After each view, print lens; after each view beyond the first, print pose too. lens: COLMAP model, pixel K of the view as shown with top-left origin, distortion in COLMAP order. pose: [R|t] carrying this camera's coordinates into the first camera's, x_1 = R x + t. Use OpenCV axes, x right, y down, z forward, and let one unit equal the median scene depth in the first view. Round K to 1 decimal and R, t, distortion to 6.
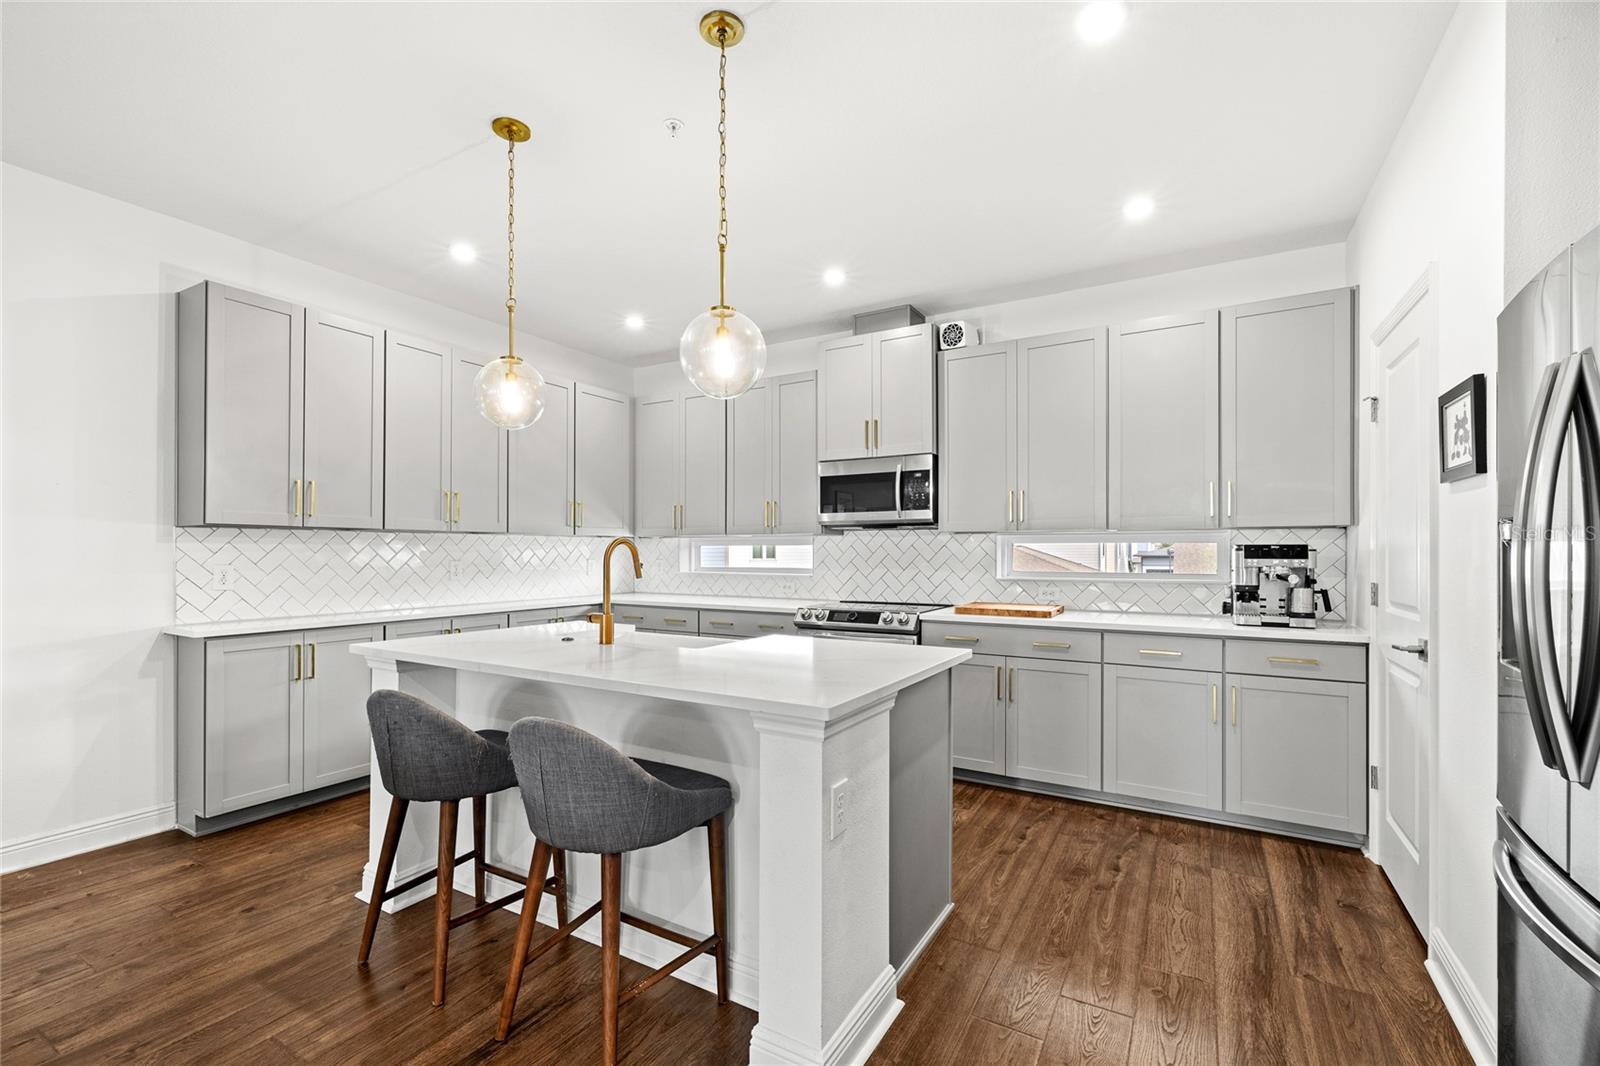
lens RADIAL K [[682.3, 0, 789.3], [0, 682.3, 552.4], [0, 0, 1]] dist [0.000735, -0.000066]
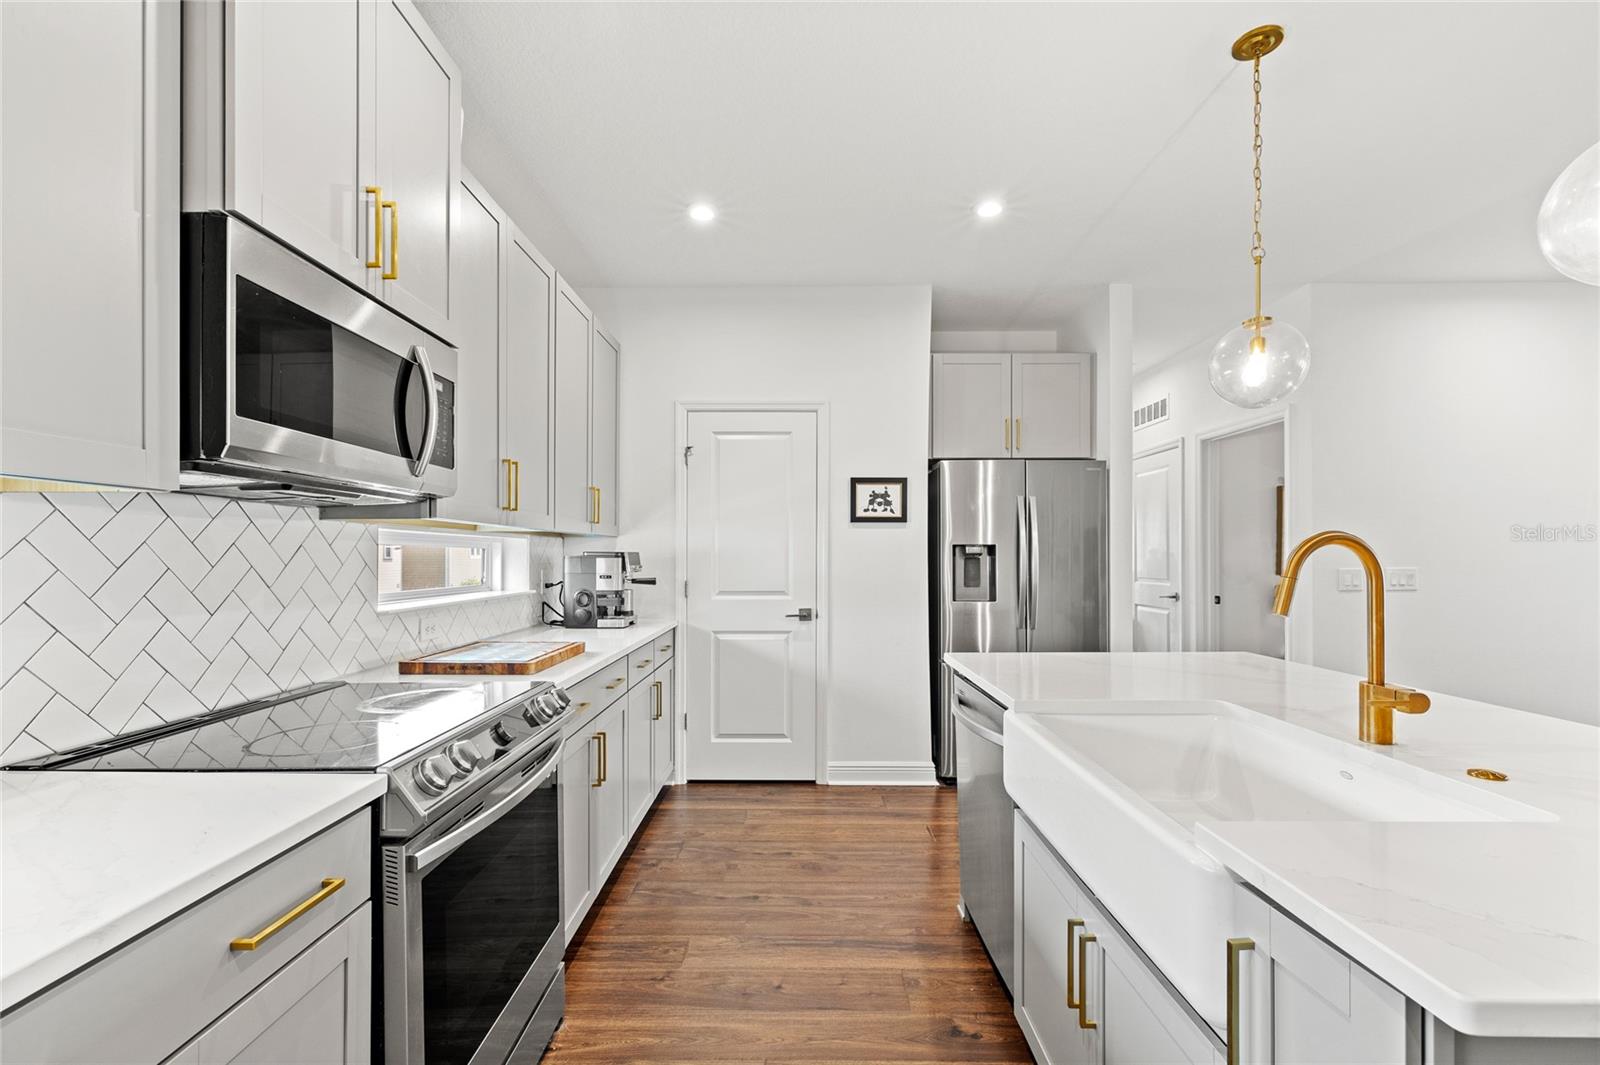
lens RADIAL K [[700.0, 0, 790.4], [0, 700.0, 569.3], [0, 0, 1]] dist [-0.000456, 0.000128]
pose [[-0.501318, -0.016768, 0.865101, -0.446501], [0.002946, 0.999773, 0.021085, -0.005589], [-0.865258, 0.013119, -0.501155, 1.469849]]
